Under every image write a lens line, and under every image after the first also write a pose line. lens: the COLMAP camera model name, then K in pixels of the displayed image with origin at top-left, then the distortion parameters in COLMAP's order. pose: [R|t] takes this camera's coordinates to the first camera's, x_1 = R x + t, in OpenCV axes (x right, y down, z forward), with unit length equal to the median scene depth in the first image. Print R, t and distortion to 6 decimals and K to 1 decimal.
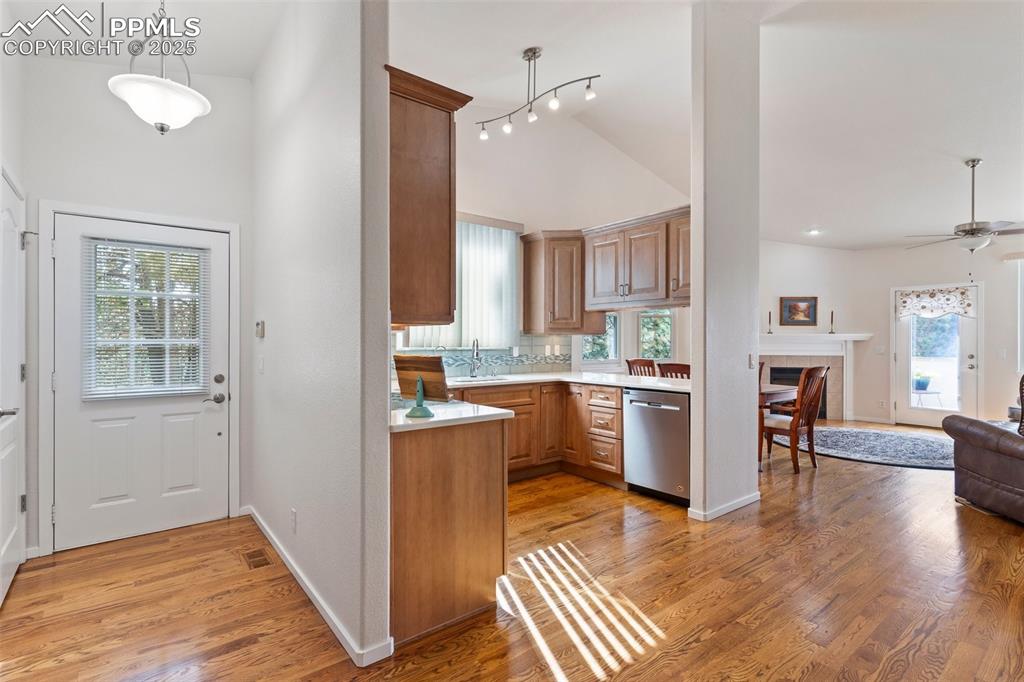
lens RADIAL K [[491.3, 0, 512.0], [0, 491.3, 341.0], [0, 0, 1]] dist [0.000606, 0.000060]
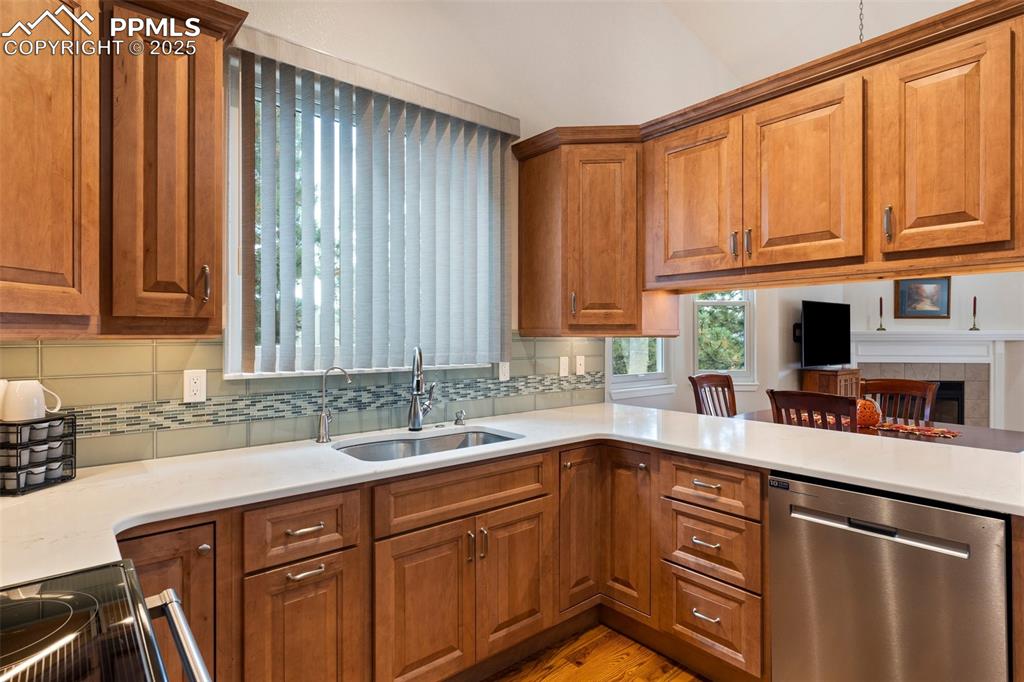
lens RADIAL K [[535.2, 0, 512.0], [0, 535.2, 341.0], [0, 0, 1]] dist [0.000142, 0.000612]
pose [[0.999616, -0.003162, 0.027527, 0.000284], [0.002886, 0.999946, 0.010031, -0.014282], [-0.027557, -0.009948, 0.999571, 0.418717]]
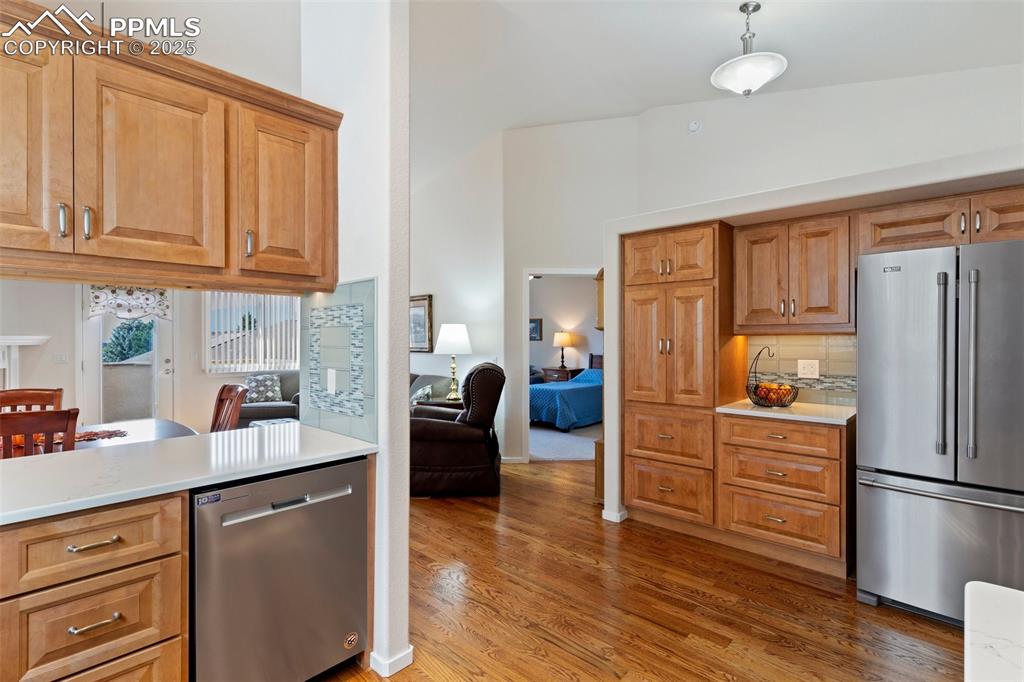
lens RADIAL K [[491.3, 0, 512.0], [0, 491.3, 341.0], [0, 0, 1]] dist [0.000606, 0.000060]
pose [[-0.147728, -0.005758, 0.989011, -0.134194], [0.000908, 0.999982, 0.005958, -0.015766], [-0.989028, 0.001779, -0.147720, 0.609803]]
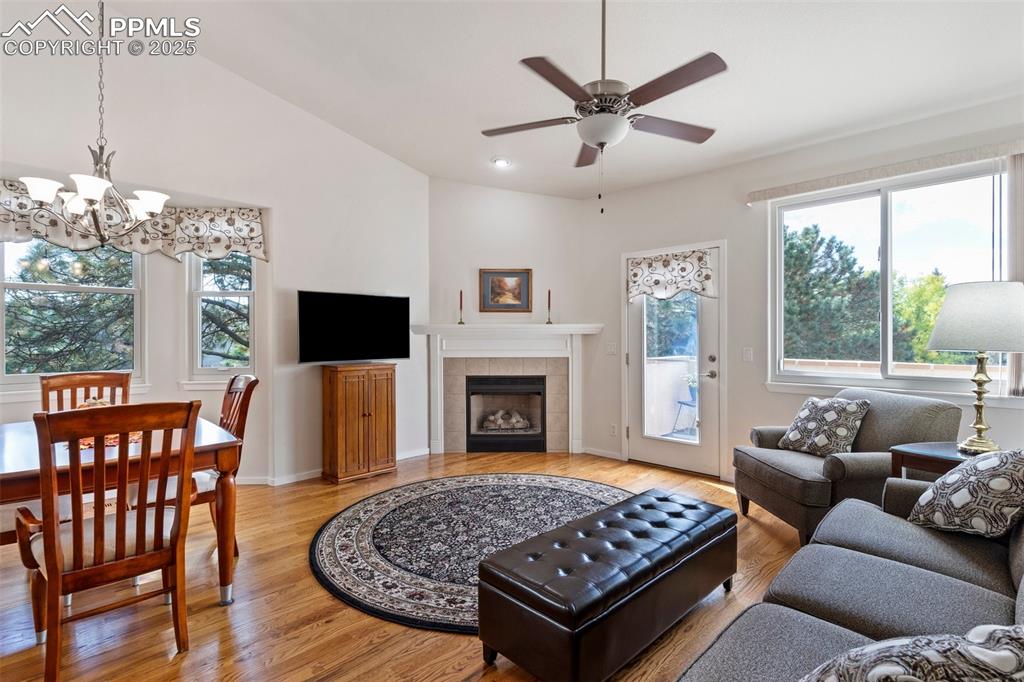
lens RADIAL K [[491.3, 0, 512.0], [0, 491.3, 341.0], [0, 0, 1]] dist [0.000606, 0.000060]
pose [[0.994603, -0.007425, 0.103485, 0.776274], [0.006340, 0.999921, 0.010807, 0.000195], [-0.103557, -0.010093, 0.994572, 0.504219]]
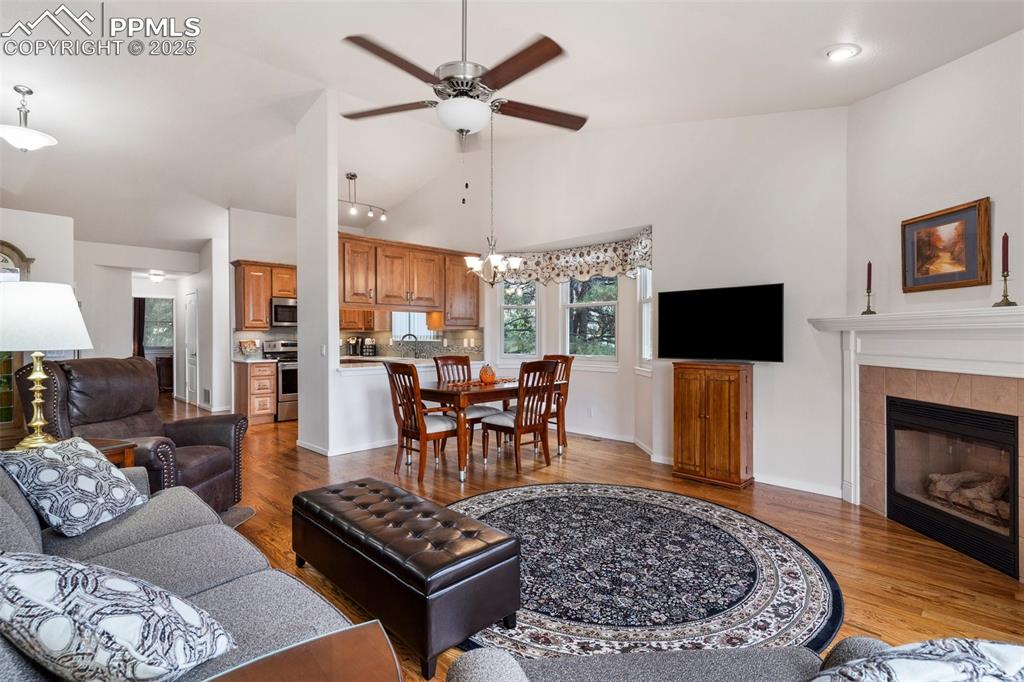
lens RADIAL K [[474.3, 0, 490.9], [0, 474.3, 341.0], [0, 0, 1]] dist [0.001159, 0.000359]
pose [[0.101063, 0.007936, -0.994848, 1.336596], [0.002019, 0.999964, 0.008181, 0.005093], [0.994878, -0.002835, 0.101044, 0.938620]]
